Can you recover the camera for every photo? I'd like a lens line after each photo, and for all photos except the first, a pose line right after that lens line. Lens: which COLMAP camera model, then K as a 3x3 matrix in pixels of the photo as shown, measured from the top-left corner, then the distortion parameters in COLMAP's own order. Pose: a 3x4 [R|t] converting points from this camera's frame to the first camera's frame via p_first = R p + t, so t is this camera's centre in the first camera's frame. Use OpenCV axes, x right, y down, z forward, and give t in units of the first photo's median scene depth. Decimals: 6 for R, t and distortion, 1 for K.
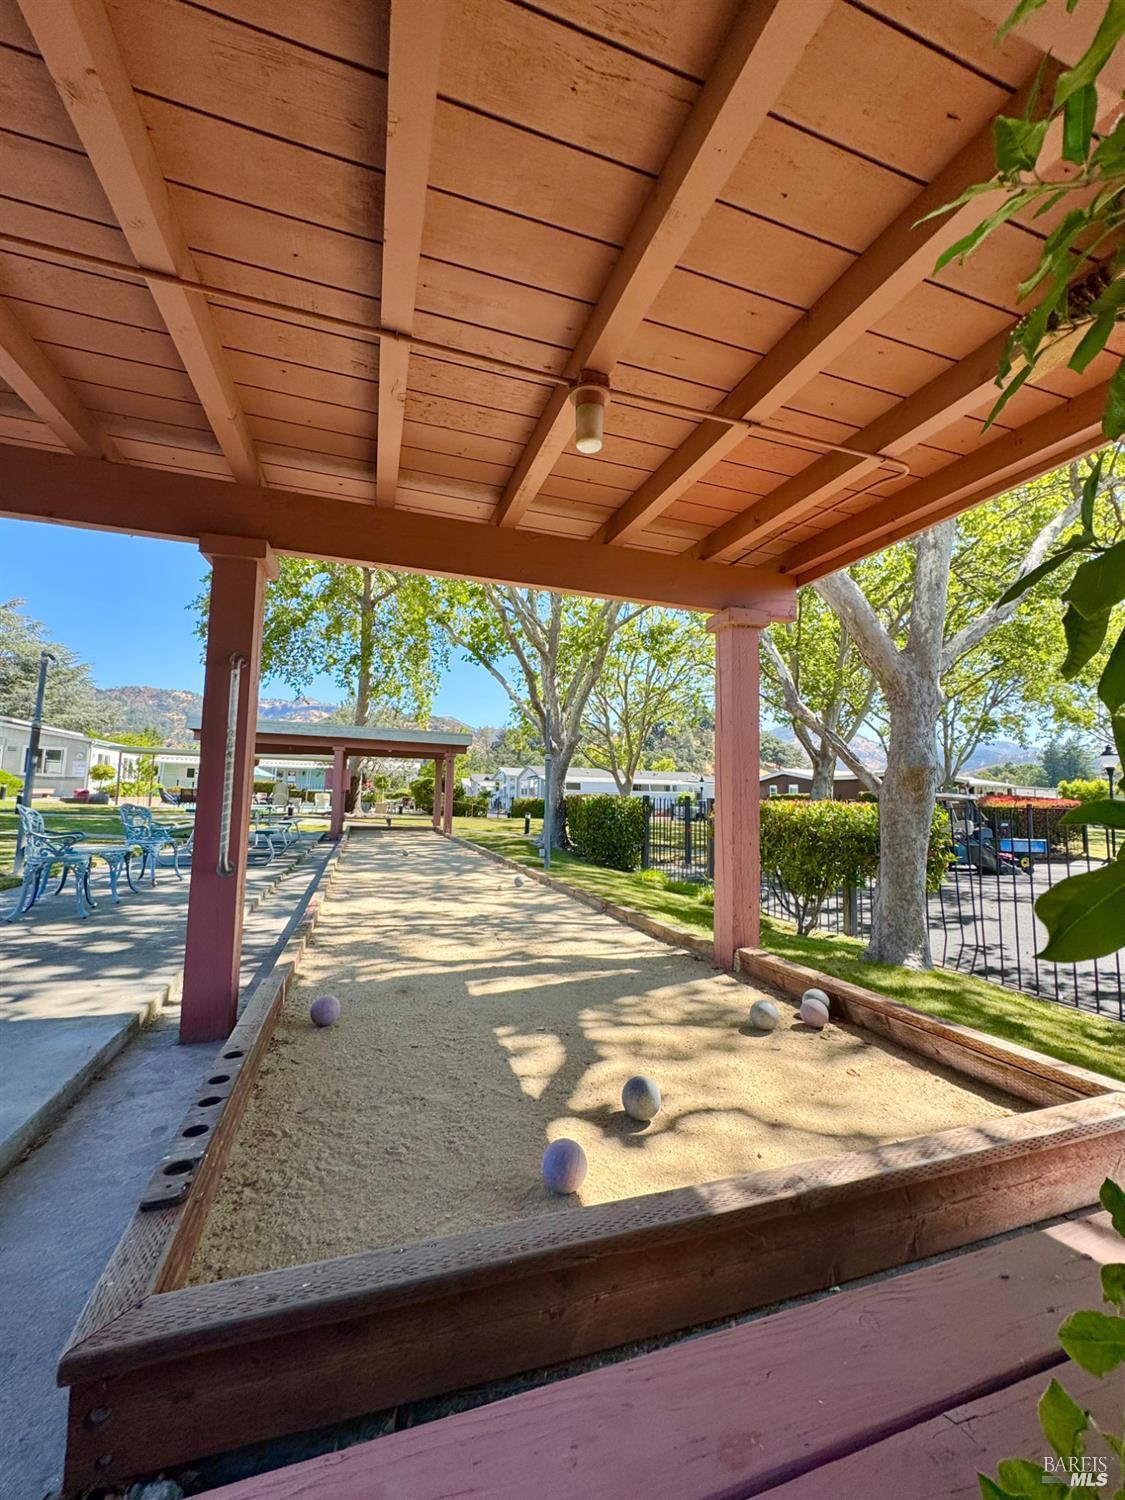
lens RADIAL K [[597.4, 0, 561.2], [0, 597.4, 747.9], [0, 0, 1]] dist [-0.000147, 0.000203]
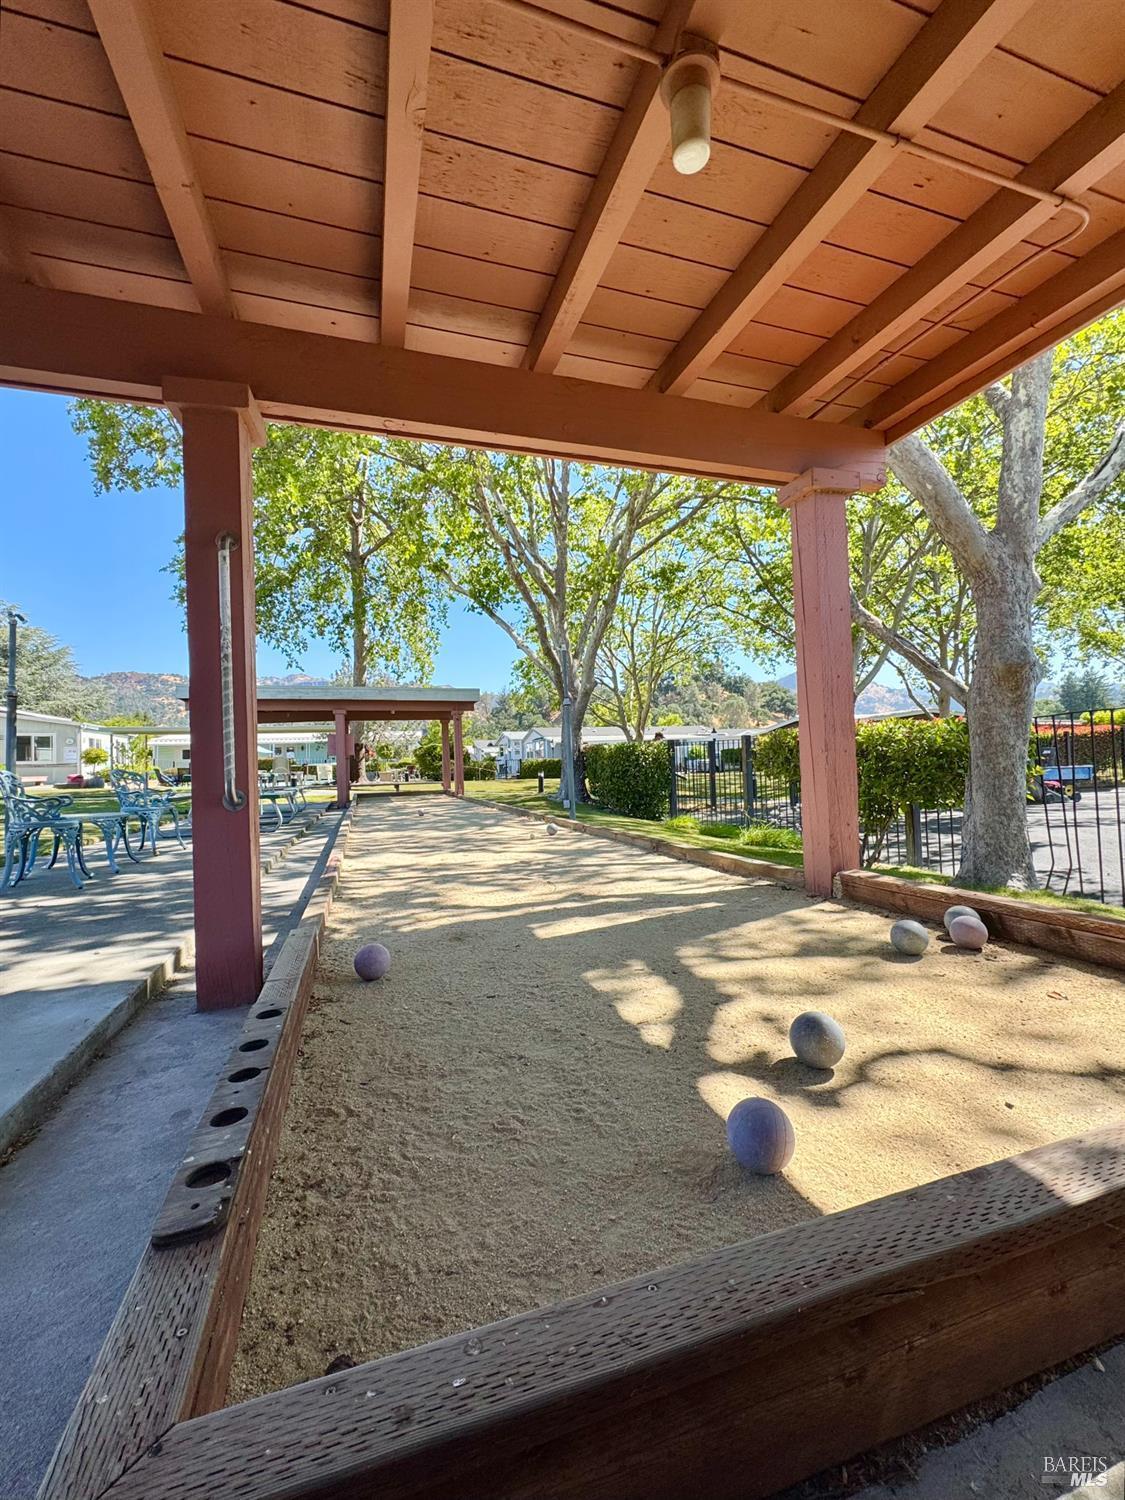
lens RADIAL K [[611.8, 0, 562.5], [0, 611.8, 750.0], [0, 0, 1]] dist [-0.000246, 0.000053]
pose [[0.998367, -0.056955, -0.004391, -0.094935], [0.057120, 0.996307, 0.064105, 0.093142], [0.000724, -0.064251, 0.997934, 0.152906]]
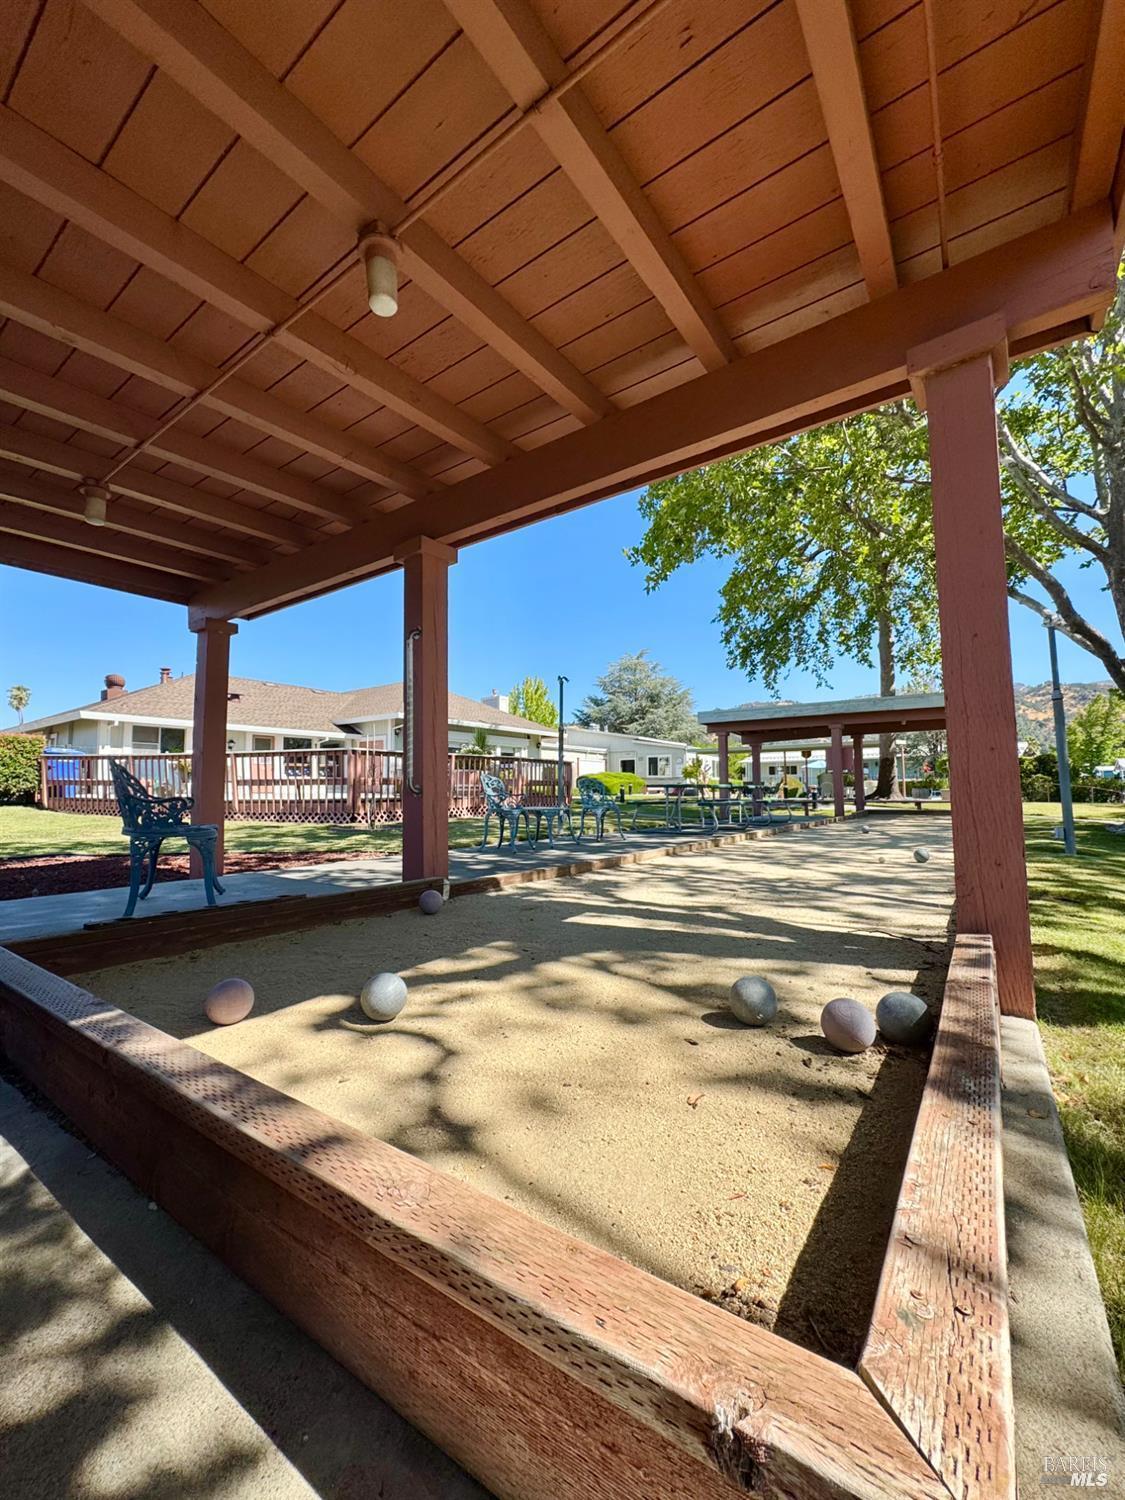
lens RADIAL K [[597.4, 0, 561.2], [0, 597.4, 747.9], [0, 0, 1]] dist [-0.000147, 0.000203]
pose [[0.589770, -0.090979, -0.802430, 0.619709], [0.094296, 0.994595, -0.043461, 0.172249], [0.802047, -0.050034, 0.595161, 0.427665]]
